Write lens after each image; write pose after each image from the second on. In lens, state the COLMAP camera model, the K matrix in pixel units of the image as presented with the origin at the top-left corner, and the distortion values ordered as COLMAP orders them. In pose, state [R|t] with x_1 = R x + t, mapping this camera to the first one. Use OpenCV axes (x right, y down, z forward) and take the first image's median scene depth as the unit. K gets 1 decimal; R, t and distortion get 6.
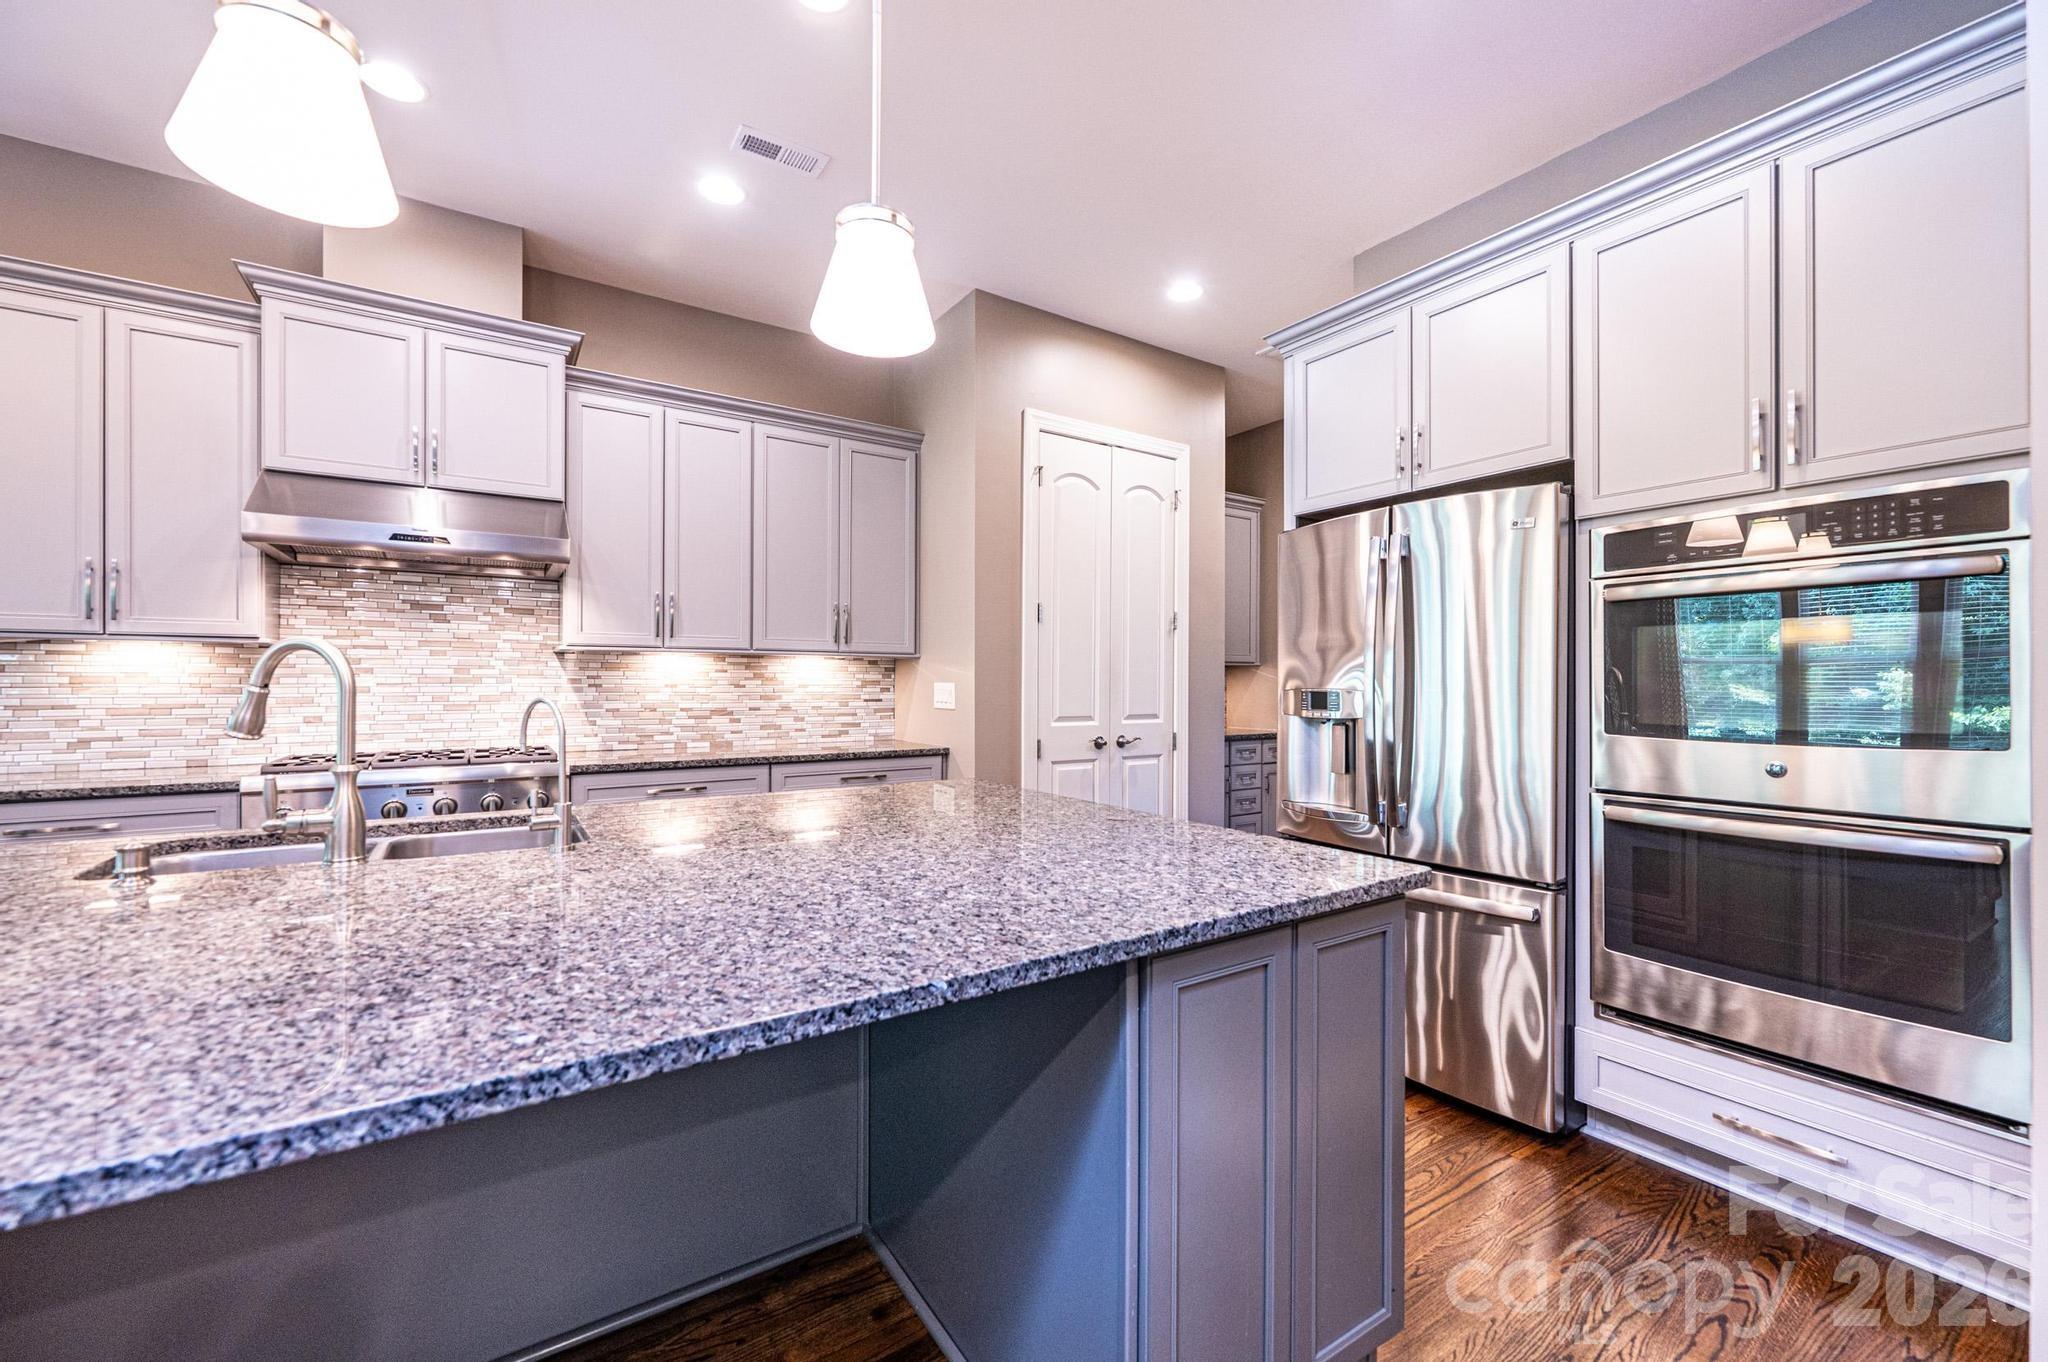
lens RADIAL K [[823.7, 0, 1029.2], [0, 823.7, 680.7], [0, 0, 1]] dist [-0.001511, -0.000025]
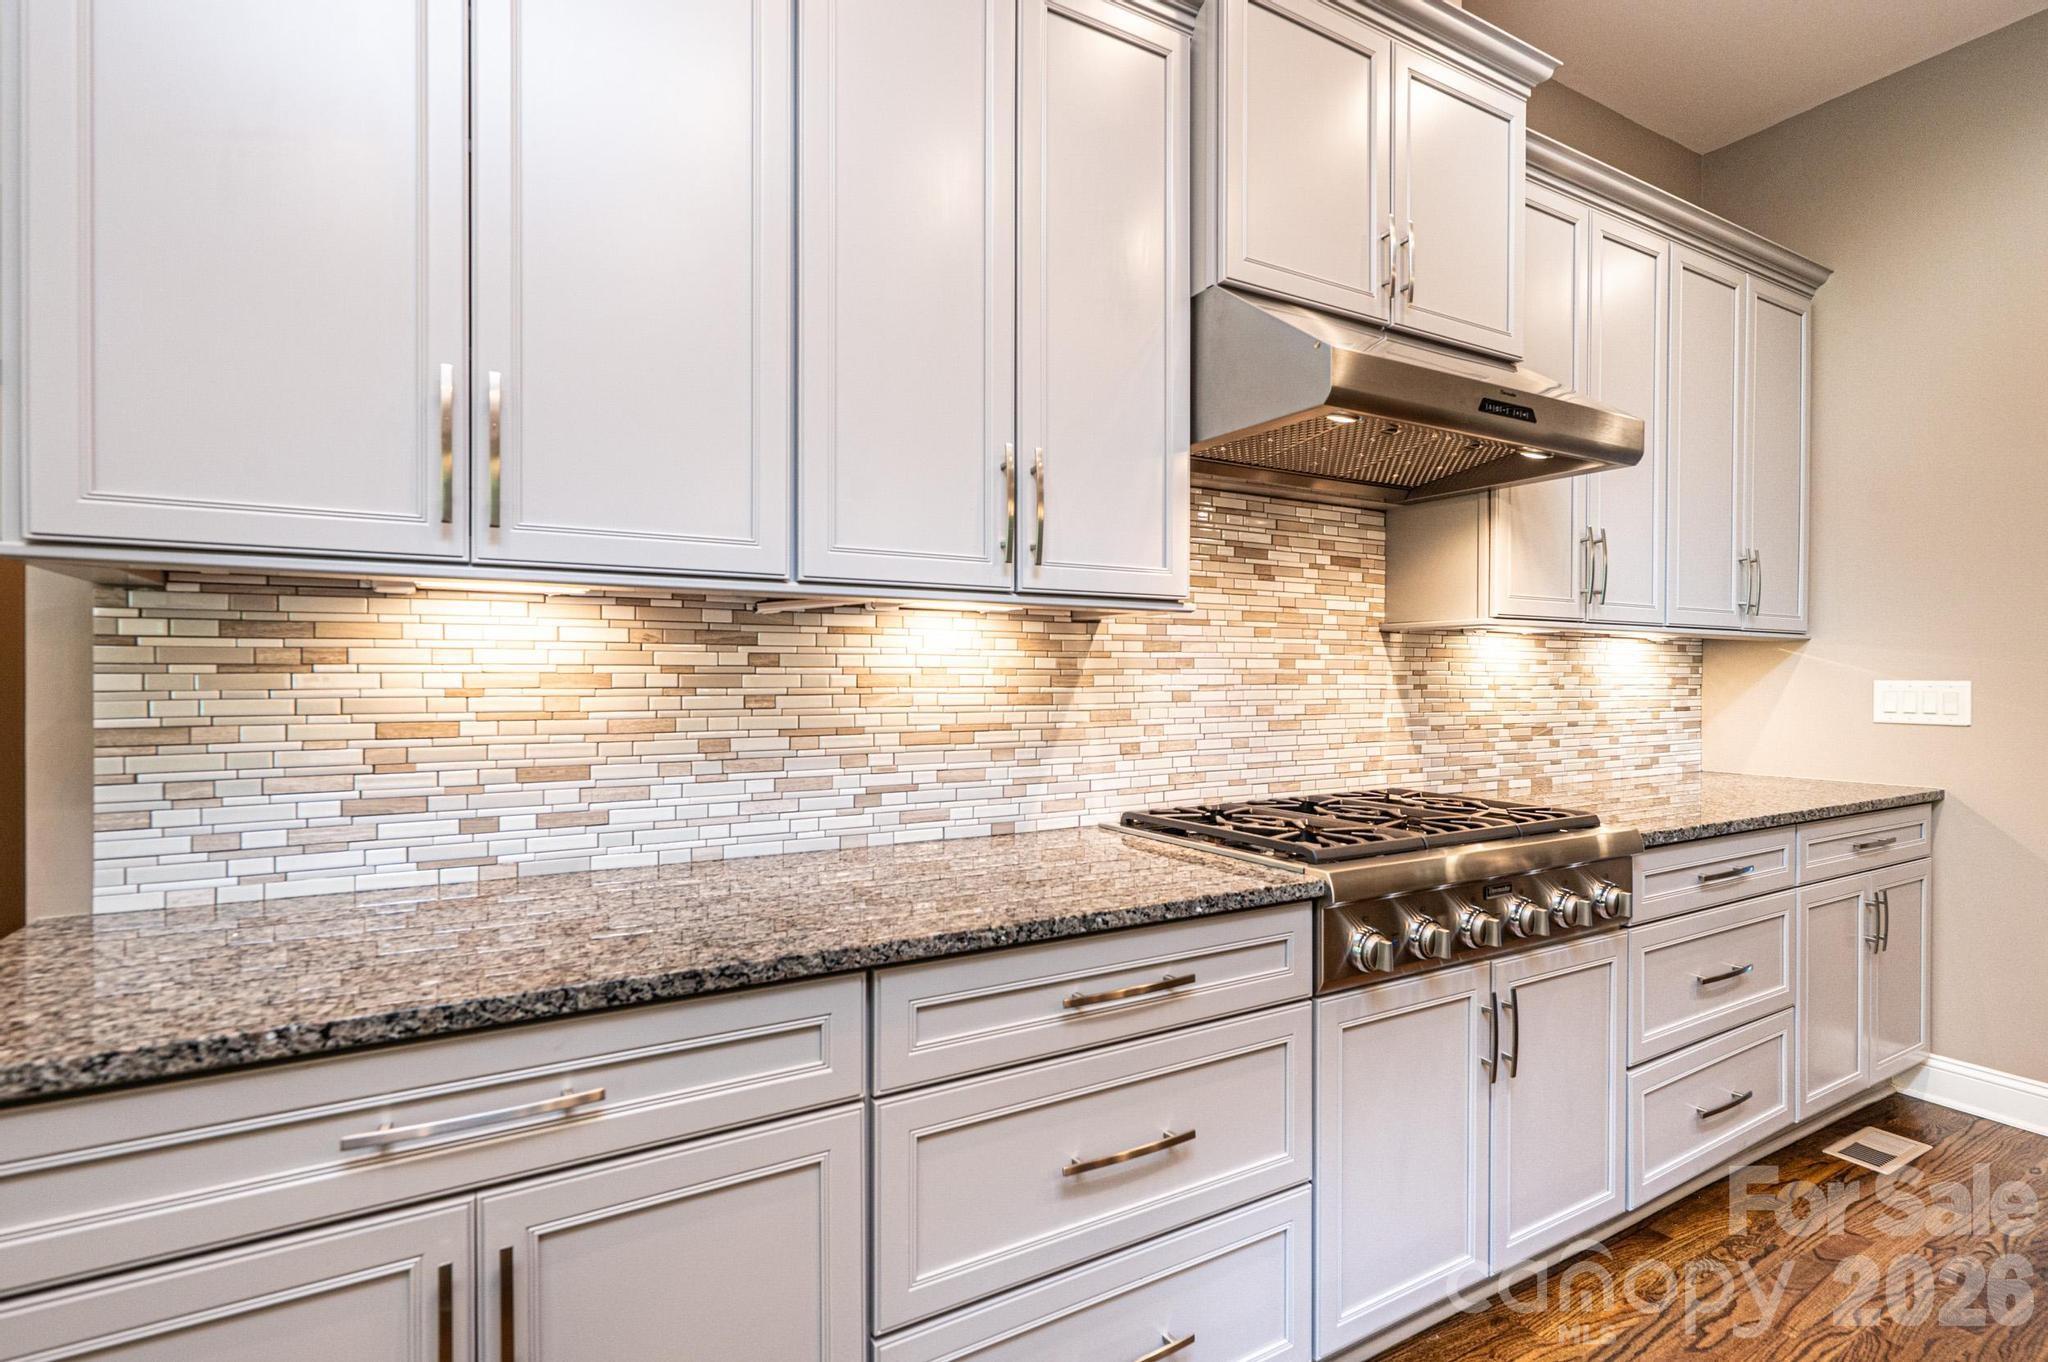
lens RADIAL K [[998.6, 0, 1021.9], [0, 998.6, 678.5], [0, 0, 1]] dist [0.001499, 0.000116]
pose [[0.998485, -0.000589, -0.055021, -0.852467], [0.000918, 0.999982, 0.005954, -0.005269], [0.055017, -0.005995, 0.998467, 0.286687]]
